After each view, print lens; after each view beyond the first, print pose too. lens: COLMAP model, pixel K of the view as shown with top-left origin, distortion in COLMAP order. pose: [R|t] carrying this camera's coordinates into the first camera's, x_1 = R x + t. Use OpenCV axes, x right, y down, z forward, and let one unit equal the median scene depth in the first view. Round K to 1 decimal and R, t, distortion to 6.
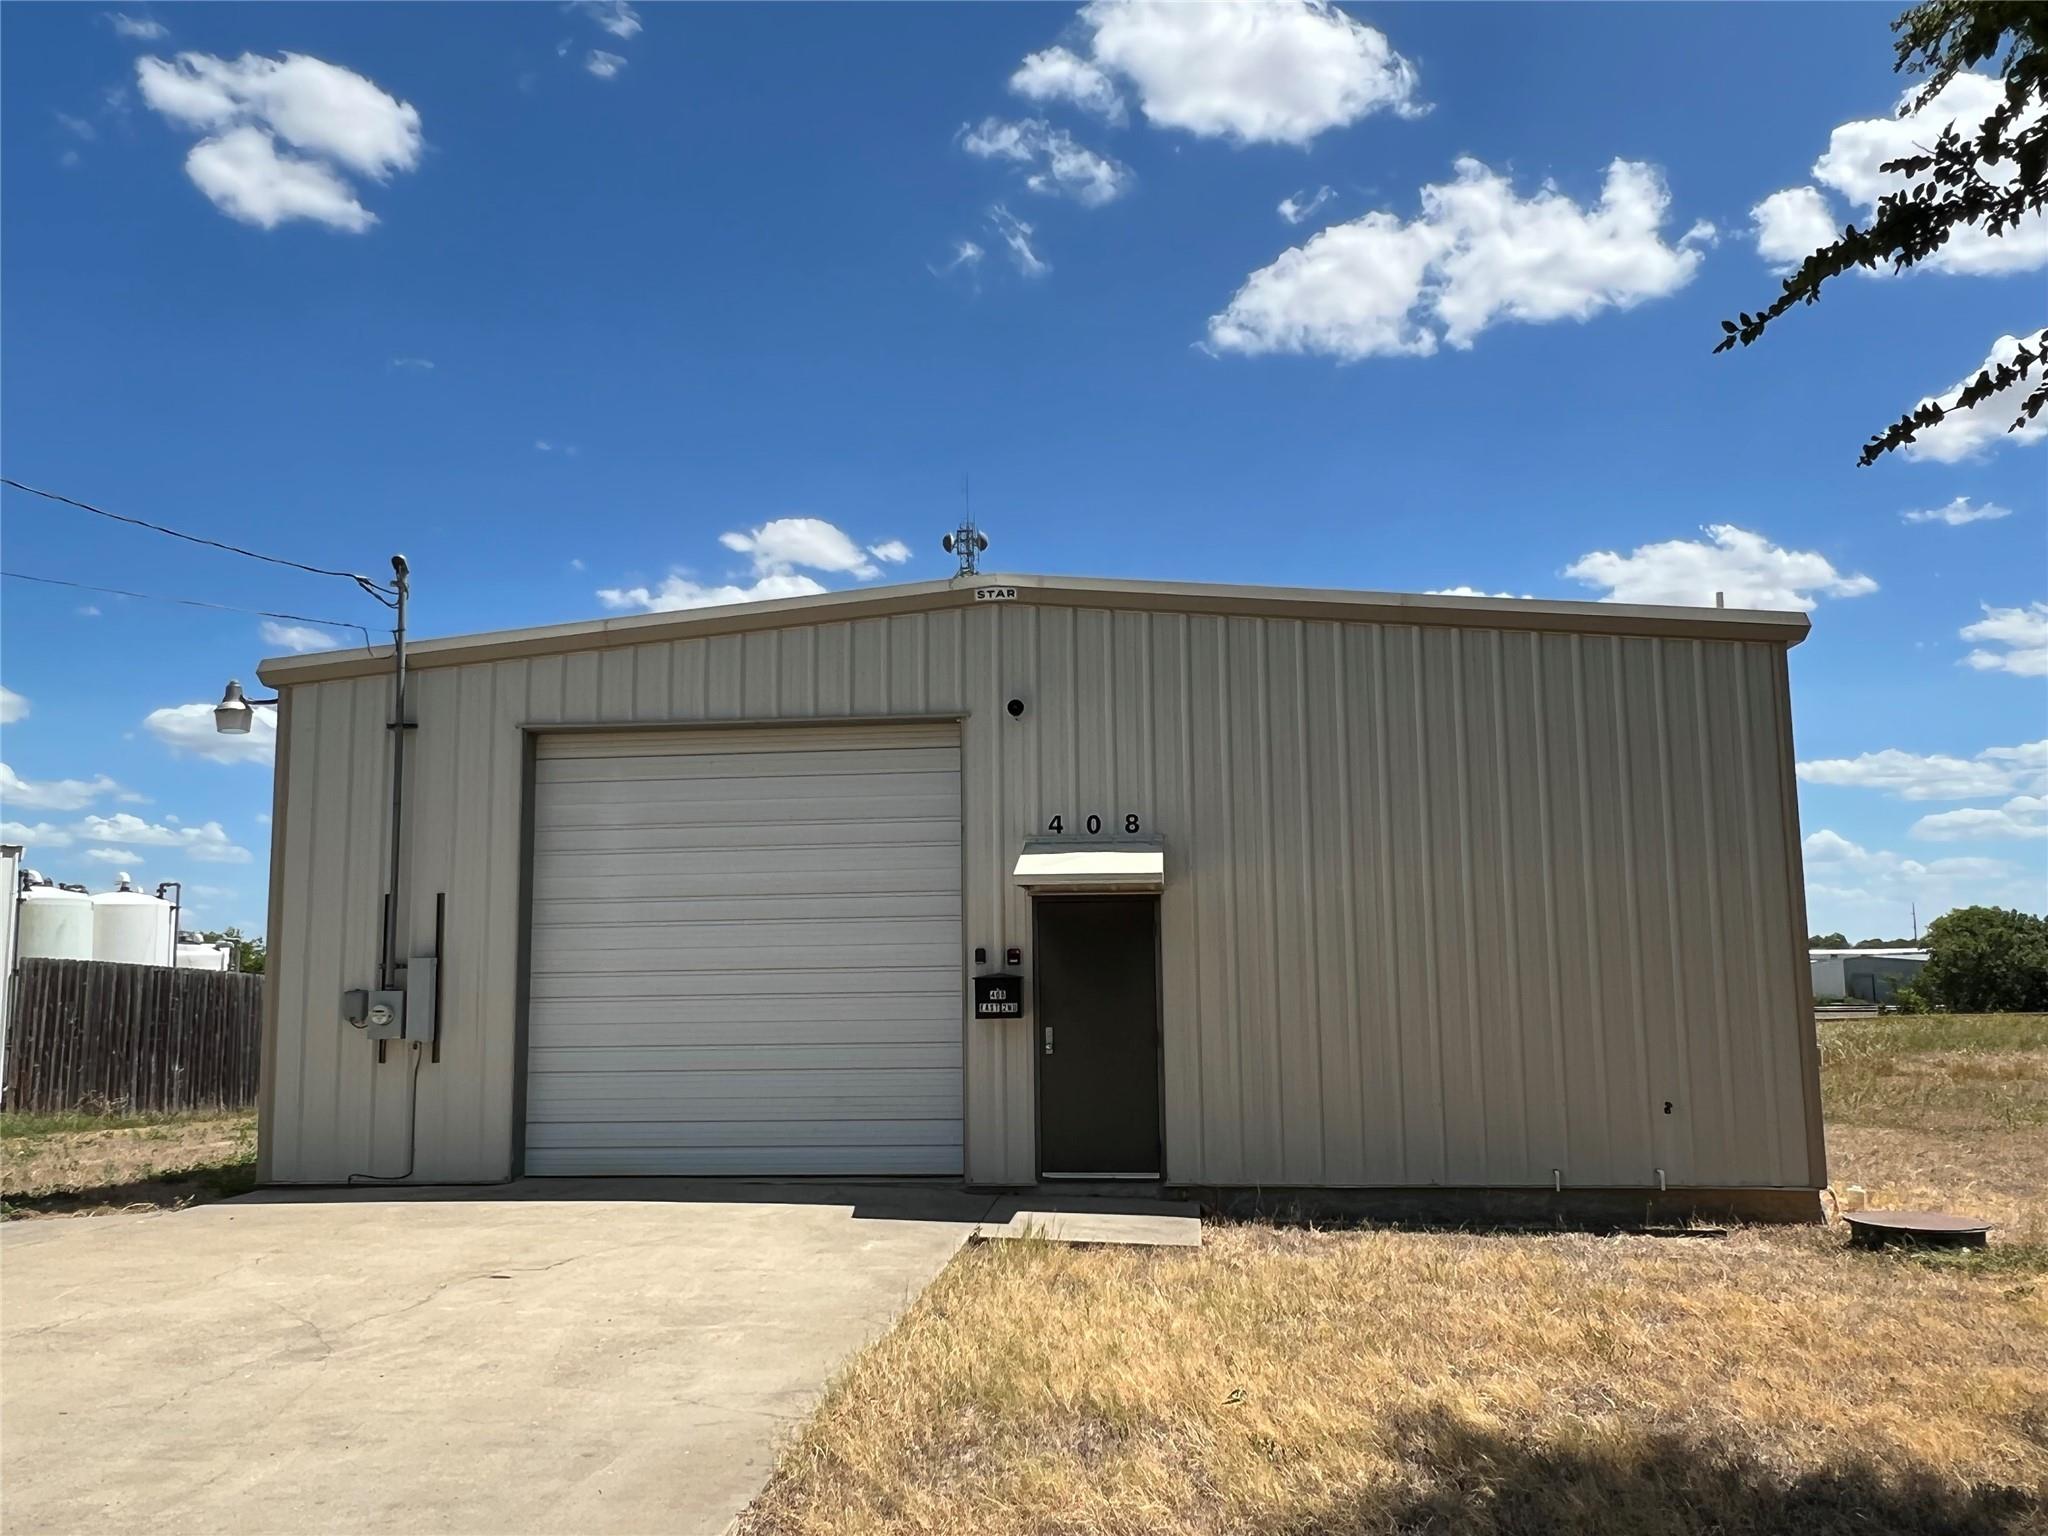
lens RADIAL K [[1500.0, 0, 1024.0], [0, 1500.0, 768.0], [0, 0, 1]] dist [-0.000556, -0.092718]
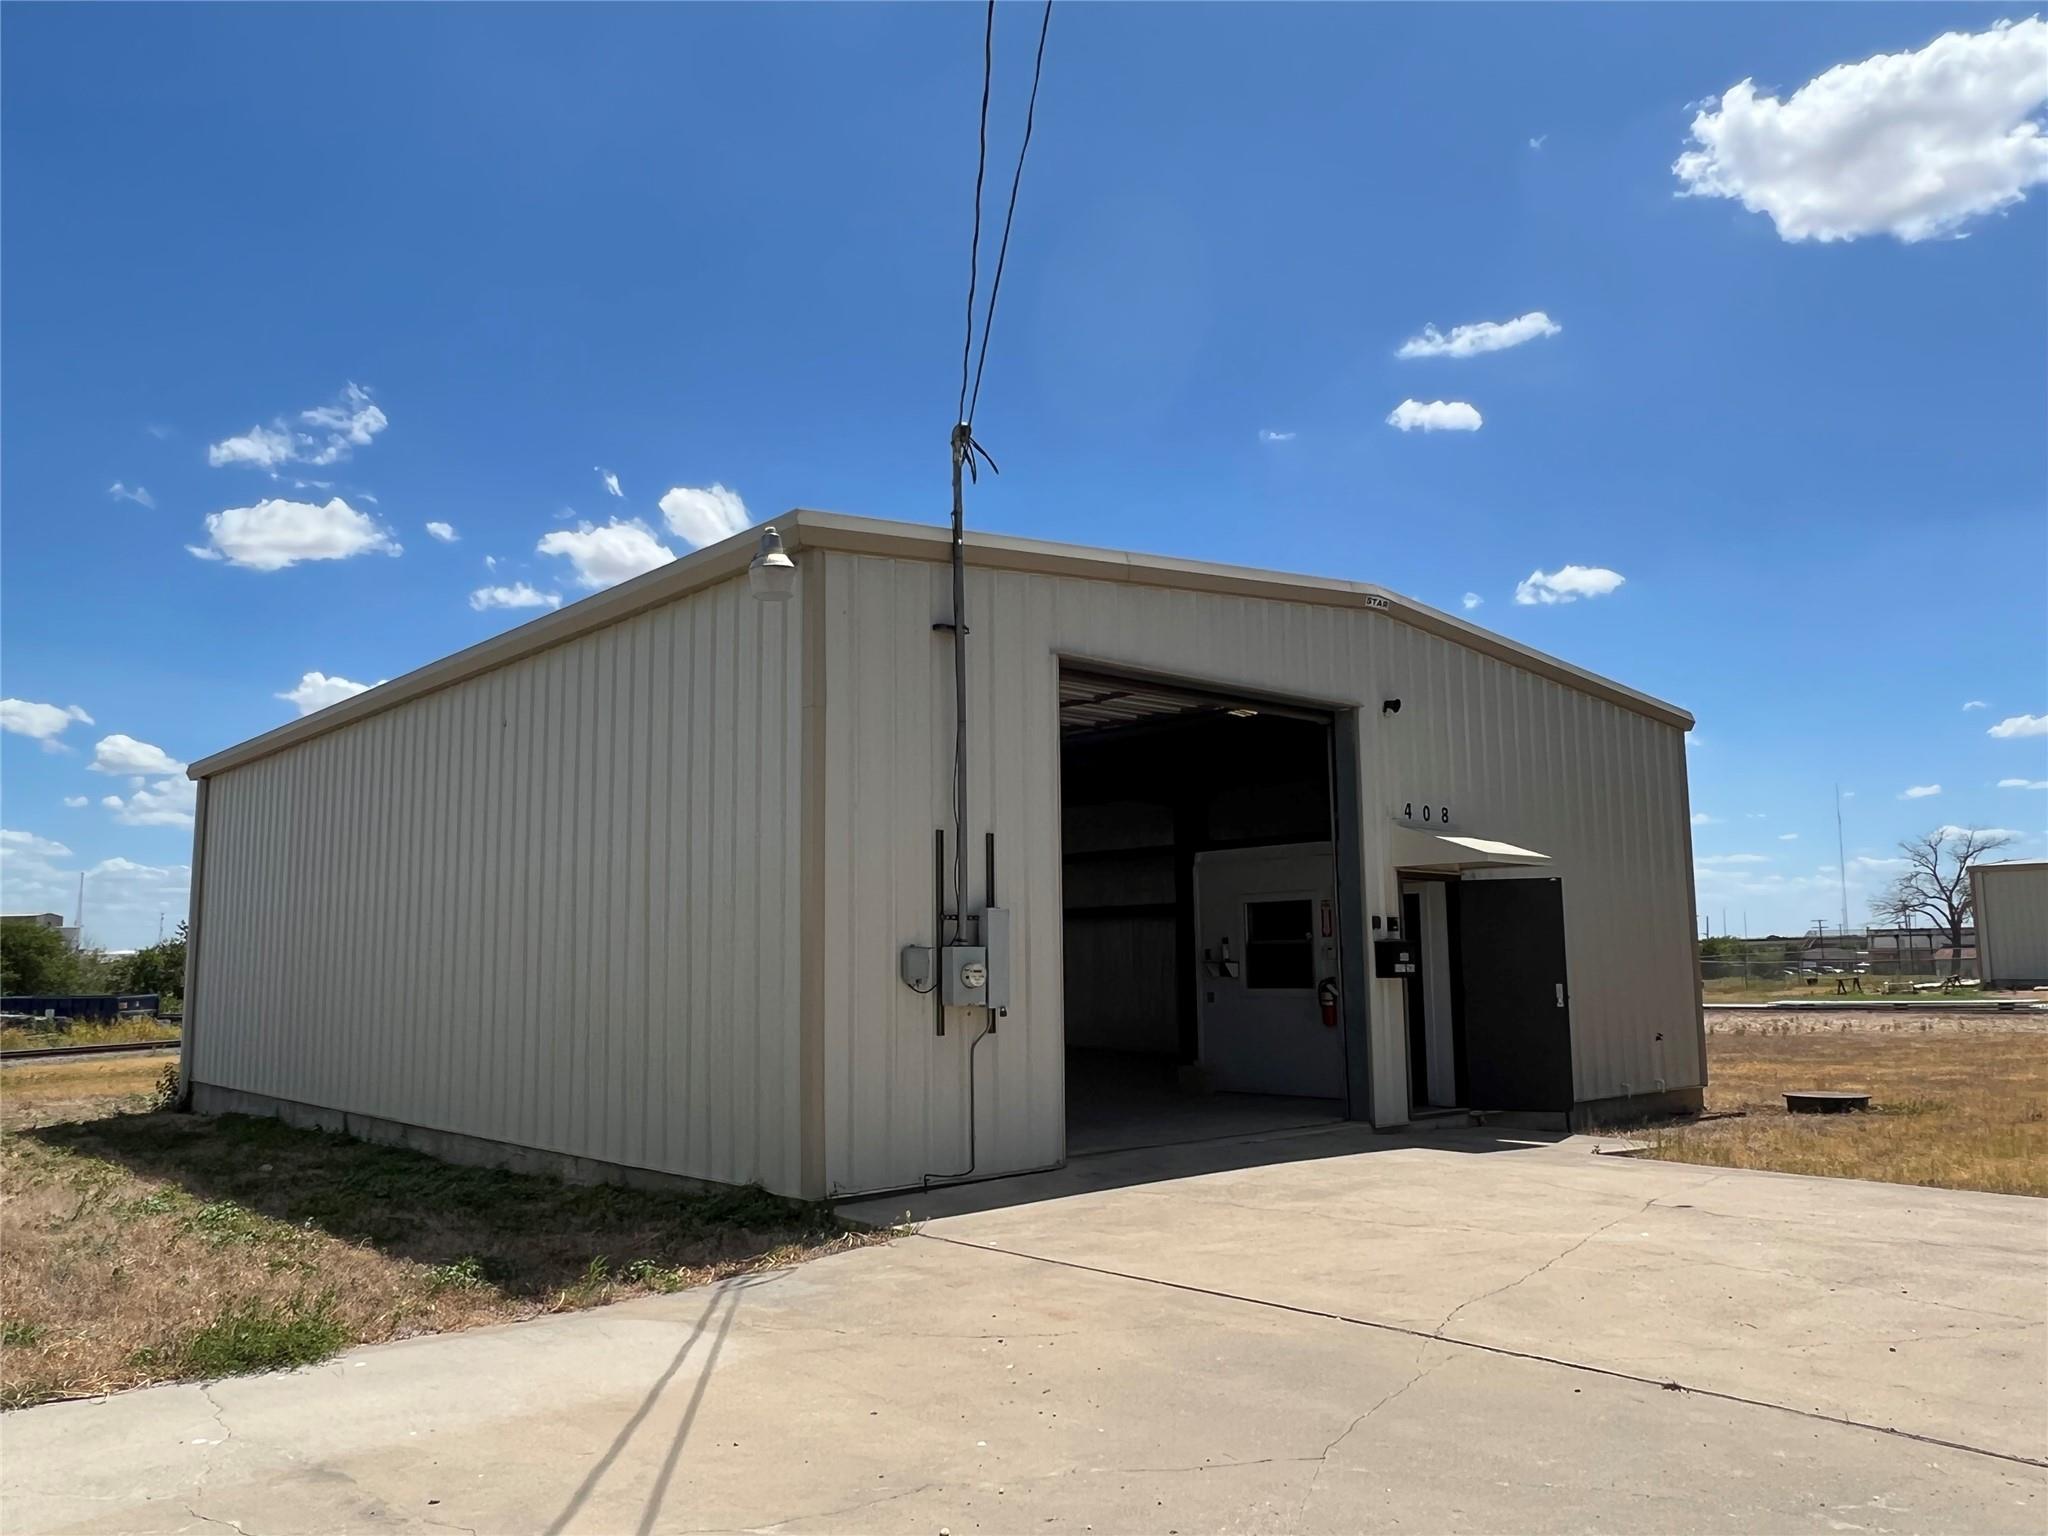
lens RADIAL K [[1514.2, 0, 1024.0], [0, 1514.2, 768.0], [0, 0, 1]] dist [-0.088154, 0.070918]
pose [[0.699340, 0.100260, 0.707722, -0.974908], [-0.095604, 0.994338, -0.046391, 0.083970], [-0.708366, -0.035218, 0.704966, 0.380319]]
